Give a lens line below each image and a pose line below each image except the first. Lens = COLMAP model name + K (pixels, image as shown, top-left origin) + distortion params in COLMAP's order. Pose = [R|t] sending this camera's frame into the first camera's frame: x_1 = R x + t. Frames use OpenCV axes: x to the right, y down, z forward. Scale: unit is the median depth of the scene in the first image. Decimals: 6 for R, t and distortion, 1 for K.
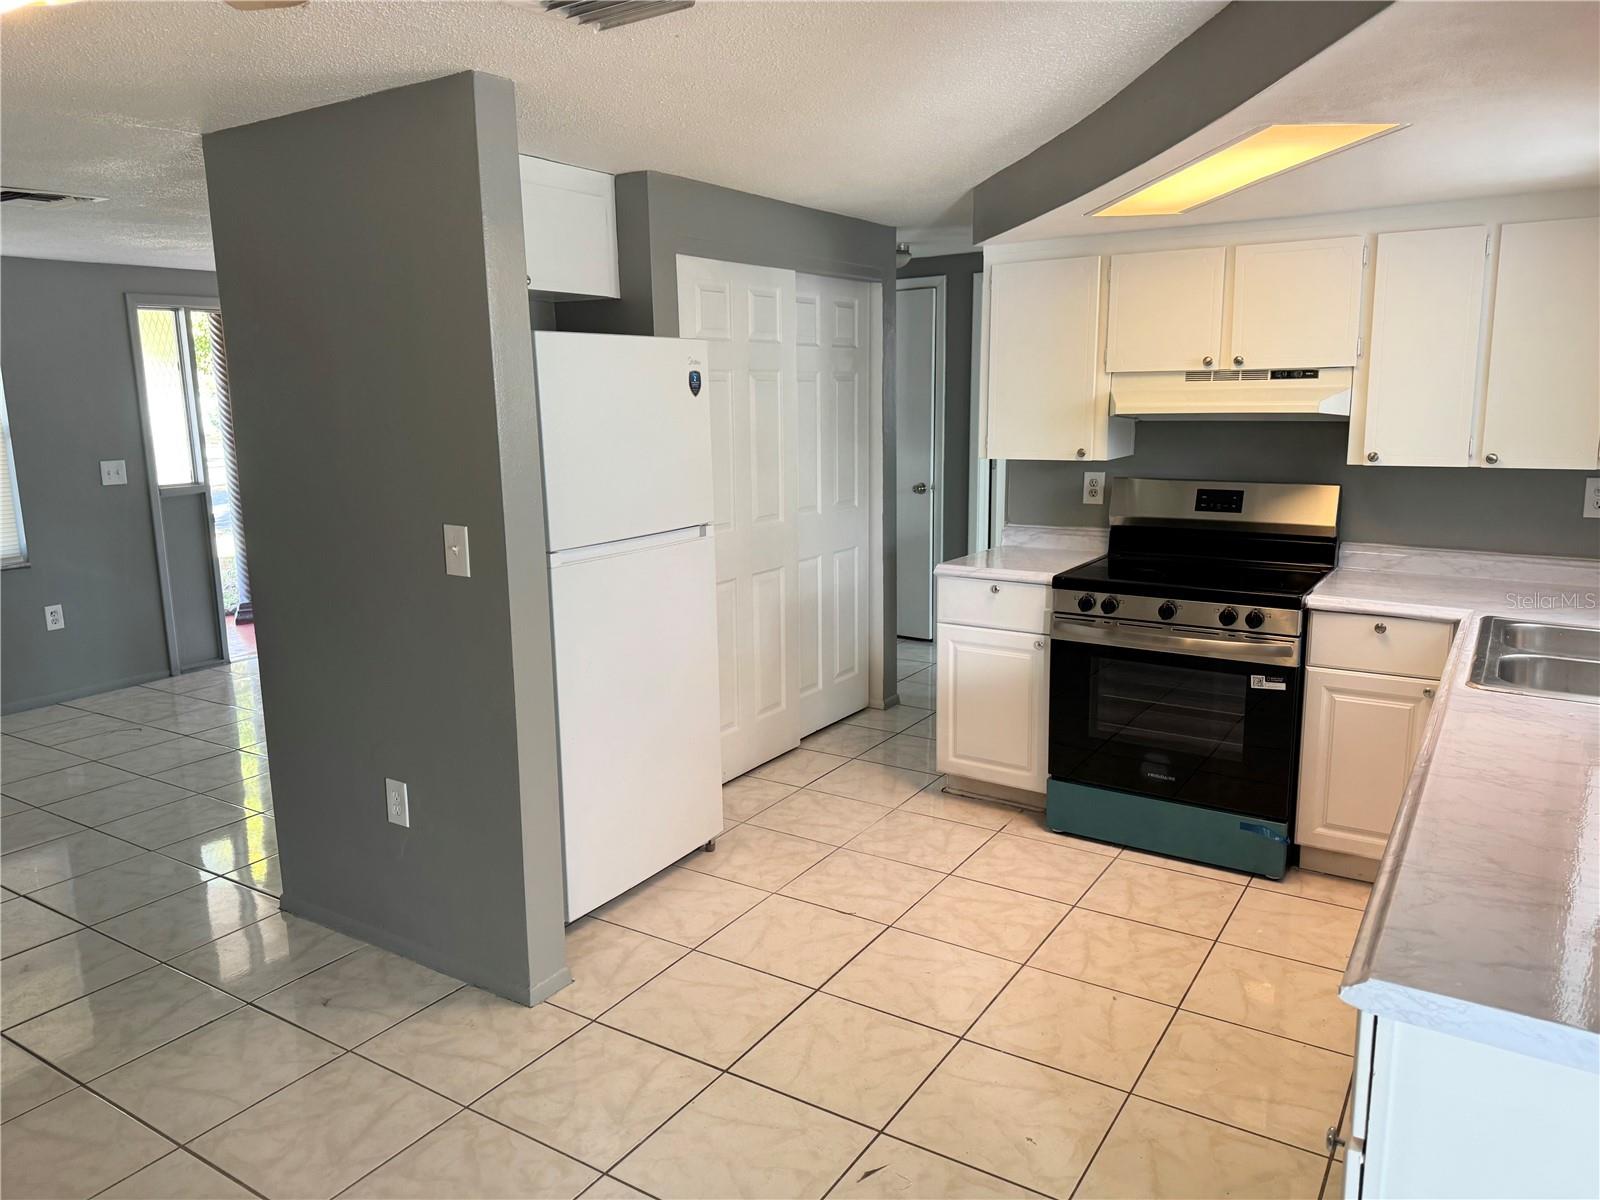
lens RADIAL K [[1134.1, 0, 782.6], [0, 1134.1, 566.9], [0, 0, 1]] dist [0.012467, -0.016111]
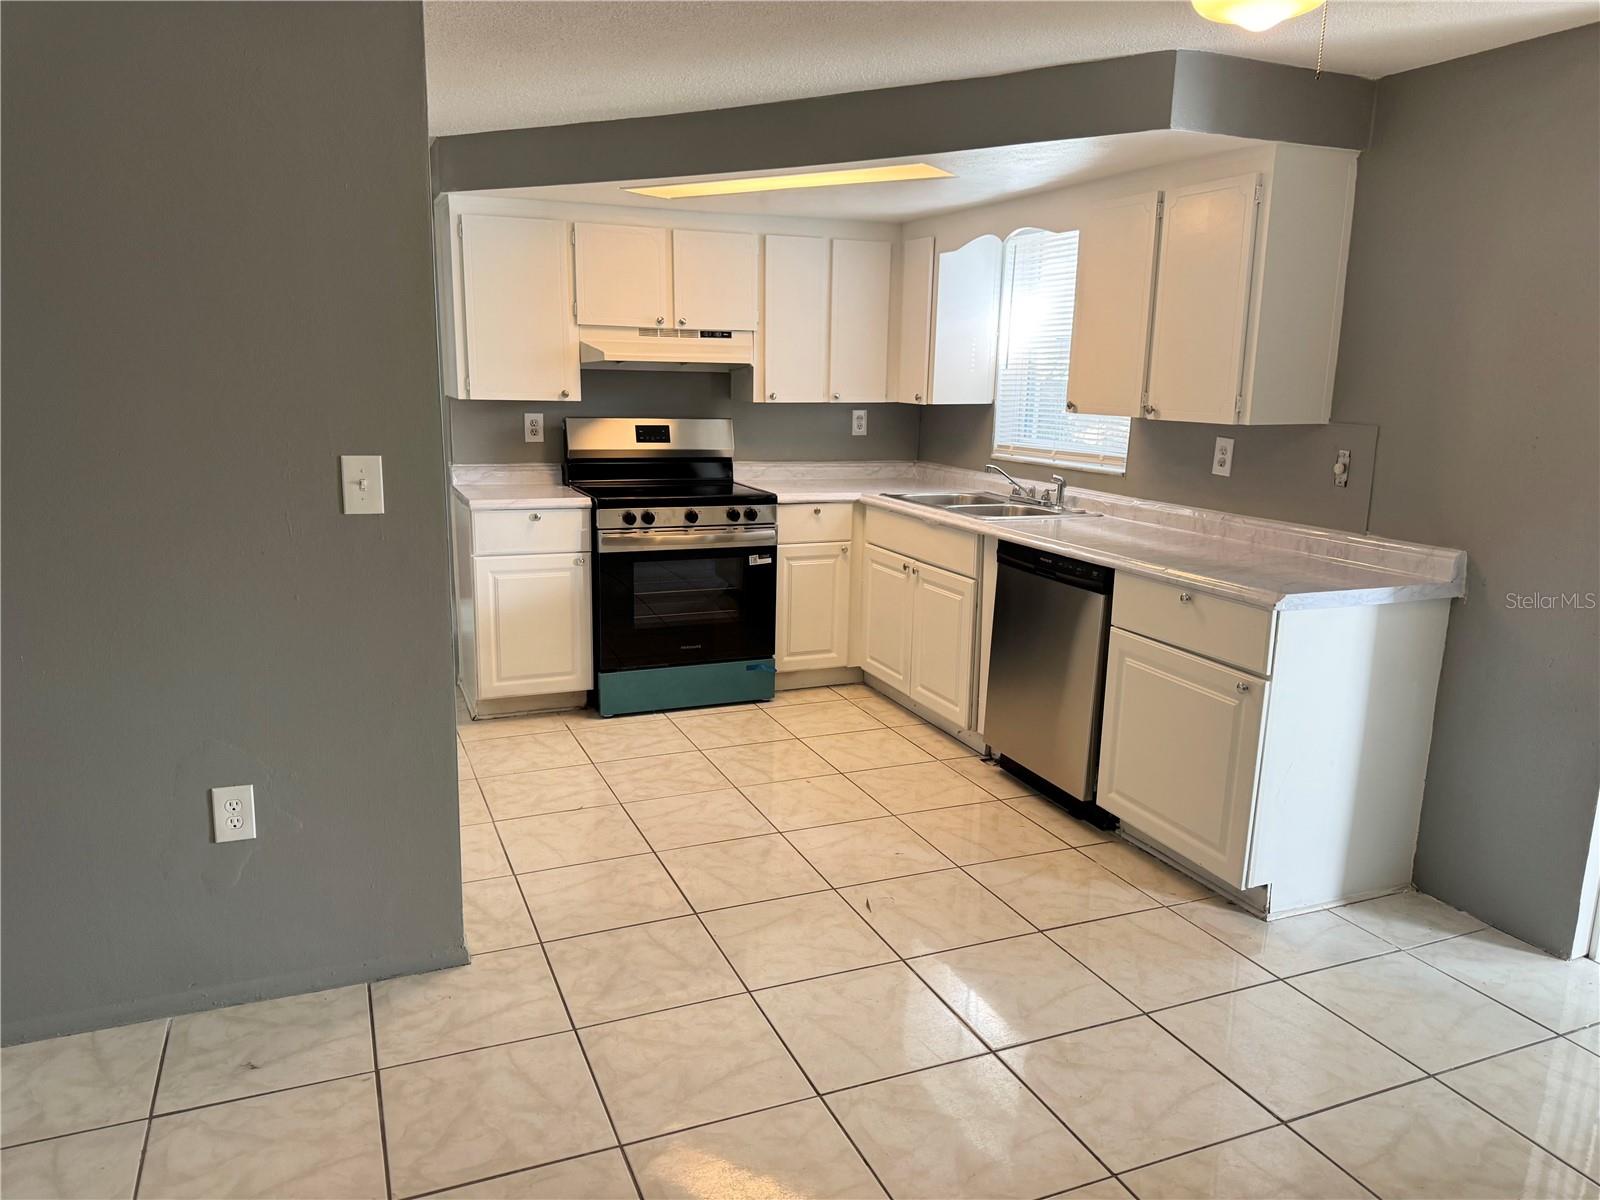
lens RADIAL K [[1134.1, 0, 807.0], [0, 1134.1, 602.8], [0, 0, 1]] dist [0.012467, -0.016111]
pose [[0.539847, -0.143617, 0.829421, -0.650628], [0.101661, 0.989249, 0.105123, 0.013919], [-0.835602, 0.027570, 0.548644, 0.186463]]
